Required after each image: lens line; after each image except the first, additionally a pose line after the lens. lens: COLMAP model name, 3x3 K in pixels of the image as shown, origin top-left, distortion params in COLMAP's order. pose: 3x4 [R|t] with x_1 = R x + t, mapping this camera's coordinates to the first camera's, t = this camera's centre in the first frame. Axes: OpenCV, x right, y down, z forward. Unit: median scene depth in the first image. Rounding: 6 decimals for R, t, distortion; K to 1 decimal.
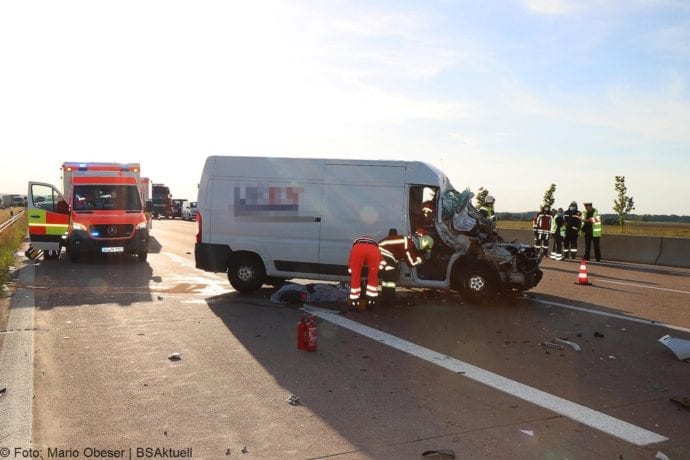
lens RADIAL K [[548.7, 0, 345.0], [0, 548.7, 230.0], [0, 0, 1]] dist [0.003886, 0.005495]
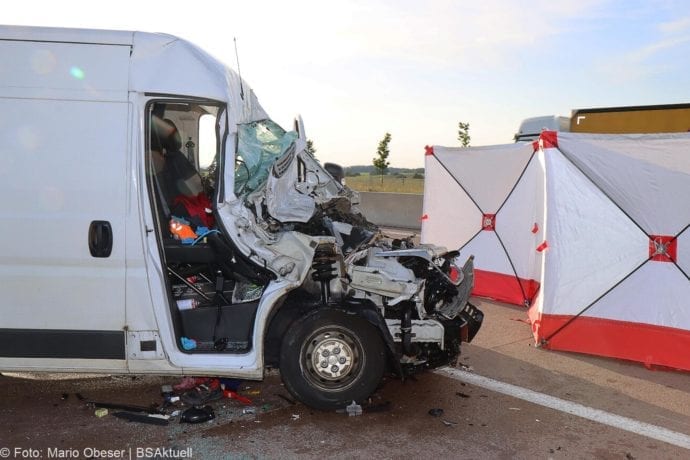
lens RADIAL K [[548.7, 0, 345.0], [0, 548.7, 230.0], [0, 0, 1]] dist [0.003886, 0.005495]
pose [[0.948330, -0.047495, 0.313710, 0.131114], [0.021900, 0.996173, 0.084616, -0.023219], [-0.316529, -0.073373, 0.945741, 0.636385]]
